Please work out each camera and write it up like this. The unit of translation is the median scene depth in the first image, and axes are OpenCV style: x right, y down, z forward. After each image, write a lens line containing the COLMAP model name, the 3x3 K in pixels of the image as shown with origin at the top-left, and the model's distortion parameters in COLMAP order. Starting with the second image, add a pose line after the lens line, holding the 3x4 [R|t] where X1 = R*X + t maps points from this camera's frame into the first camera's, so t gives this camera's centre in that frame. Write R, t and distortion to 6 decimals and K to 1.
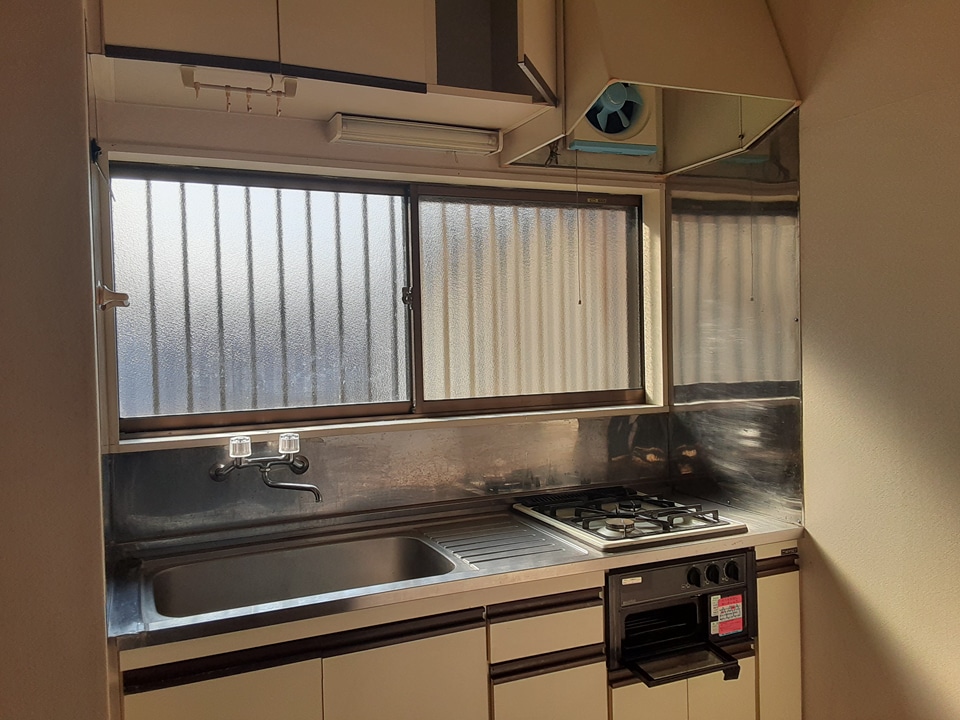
lens RADIAL K [[770.7, 0, 470.5], [0, 770.7, 355.3], [0, 0, 1]] dist [0.147140, -0.247801]
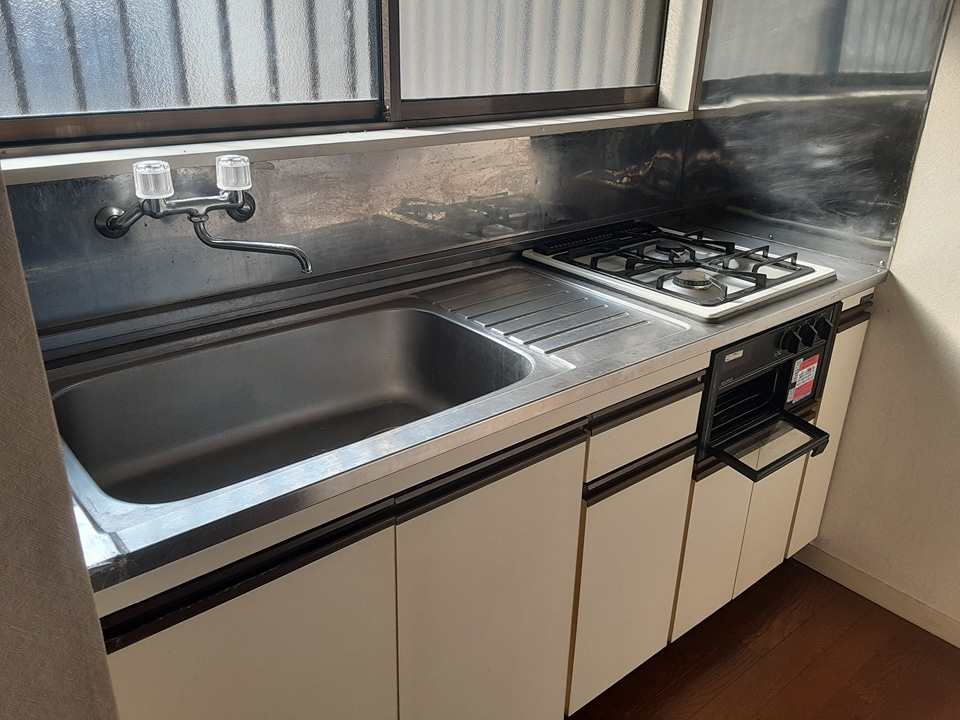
lens RADIAL K [[770.7, 0, 470.5], [0, 770.7, 355.3], [0, 0, 1]] dist [0.147140, -0.247801]
pose [[0.961314, -0.067536, 0.267047, -0.210993], [-0.037475, 0.928397, 0.369695, 0.013404], [-0.272894, -0.365401, 0.889950, 0.339079]]
